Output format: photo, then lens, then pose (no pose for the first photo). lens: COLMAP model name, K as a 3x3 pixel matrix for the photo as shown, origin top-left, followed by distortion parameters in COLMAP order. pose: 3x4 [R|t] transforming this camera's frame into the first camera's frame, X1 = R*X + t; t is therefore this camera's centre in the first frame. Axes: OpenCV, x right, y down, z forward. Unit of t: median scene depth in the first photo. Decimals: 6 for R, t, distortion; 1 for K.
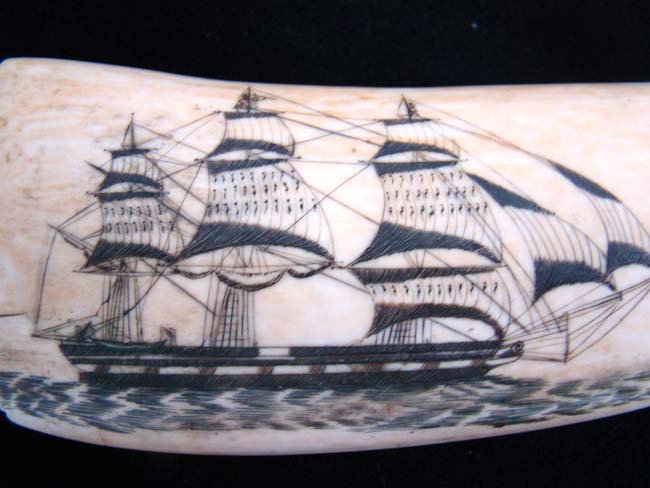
lens RADIAL K [[611.0, 0, 325.0], [0, 611.0, 244.0], [0, 0, 1]] dist [-0.220045, 0.077500]
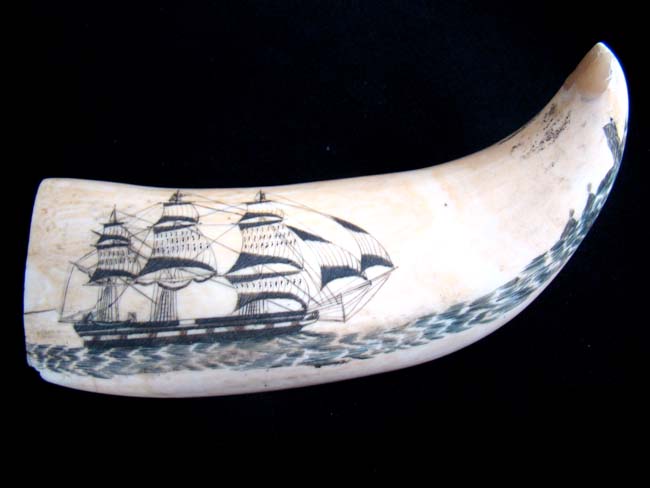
lens RADIAL K [[611.0, 0, 325.0], [0, 611.0, 244.0], [0, 0, 1]] dist [-0.220045, 0.077500]
pose [[0.998620, -0.048242, 0.020765, 0.314272], [0.051458, 0.977831, -0.202974, 0.337748], [-0.010513, 0.203763, 0.978964, -0.882328]]
